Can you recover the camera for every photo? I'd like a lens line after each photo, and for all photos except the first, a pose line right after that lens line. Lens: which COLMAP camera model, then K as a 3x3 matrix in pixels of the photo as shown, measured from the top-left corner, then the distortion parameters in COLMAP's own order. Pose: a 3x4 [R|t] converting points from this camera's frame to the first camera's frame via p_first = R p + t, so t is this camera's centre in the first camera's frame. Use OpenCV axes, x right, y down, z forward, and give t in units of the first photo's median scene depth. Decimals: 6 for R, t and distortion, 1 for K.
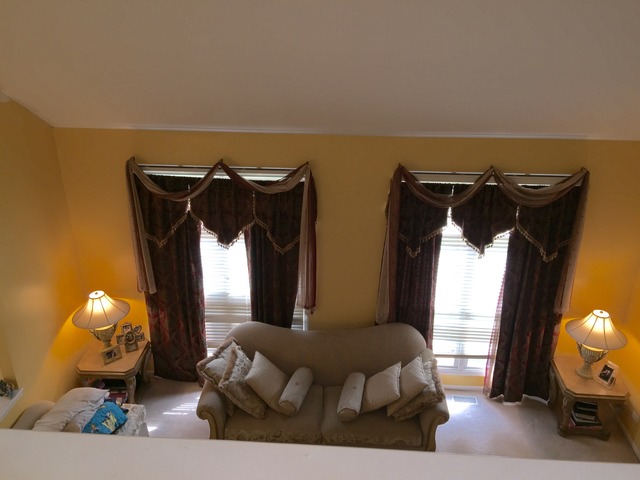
lens RADIAL K [[540.3, 0, 318.6], [0, 540.3, 237.8], [0, 0, 1]] dist [0.084904, -0.143520]
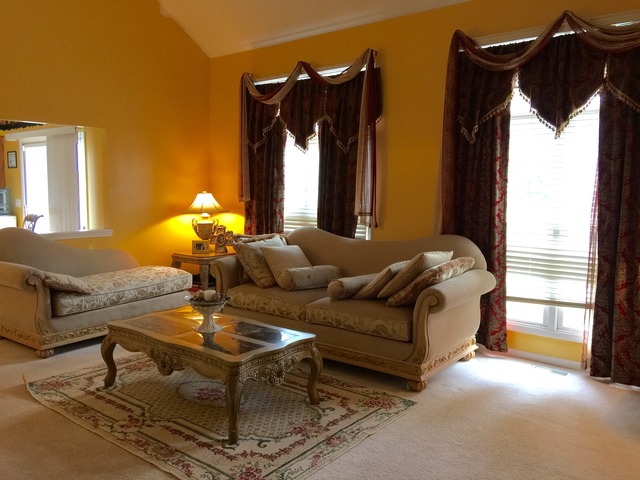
lens RADIAL K [[540.3, 0, 318.6], [0, 540.3, 237.8], [0, 0, 1]] dist [0.084904, -0.143520]
pose [[0.807812, 0.058396, -0.586541, 0.476474], [-0.252367, 0.933528, -0.254629, 0.435143], [0.532683, 0.353716, 0.768852, 0.296757]]
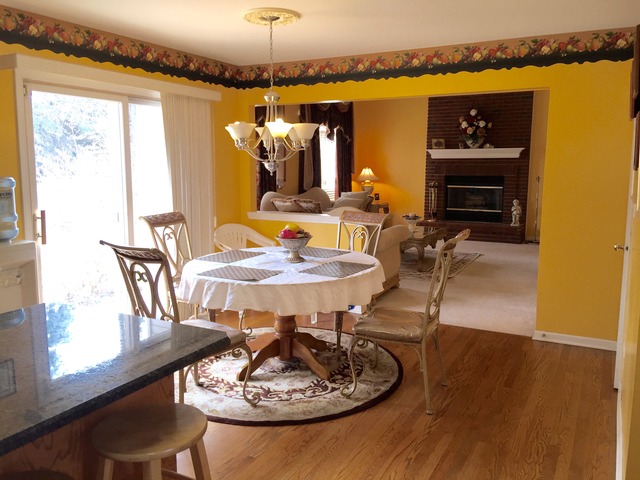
lens RADIAL K [[540.3, 0, 318.6], [0, 540.3, 237.8], [0, 0, 1]] dist [0.084904, -0.143520]
pose [[0.407872, -0.128093, 0.904009, -1.399358], [0.383098, 0.922748, -0.042098, 0.387429], [-0.828780, 0.363495, 0.425435, 0.376266]]
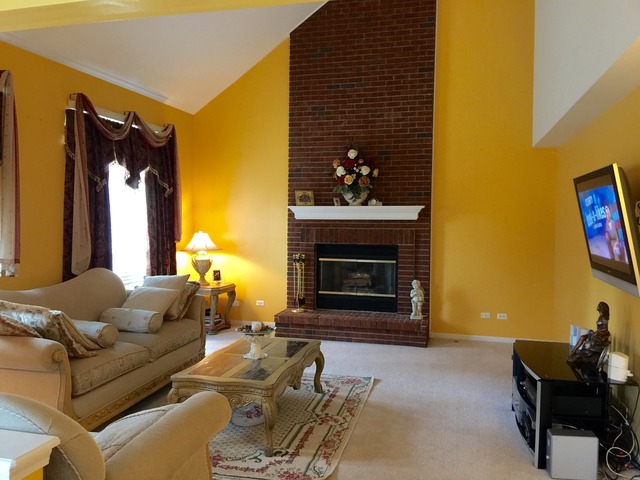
lens RADIAL K [[540.3, 0, 318.6], [0, 540.3, 237.8], [0, 0, 1]] dist [0.084904, -0.143520]
pose [[0.188679, -0.036677, 0.981354, -0.737038], [0.406714, 0.912491, -0.044093, 0.322228], [-0.893859, 0.407449, 0.187085, 0.484363]]
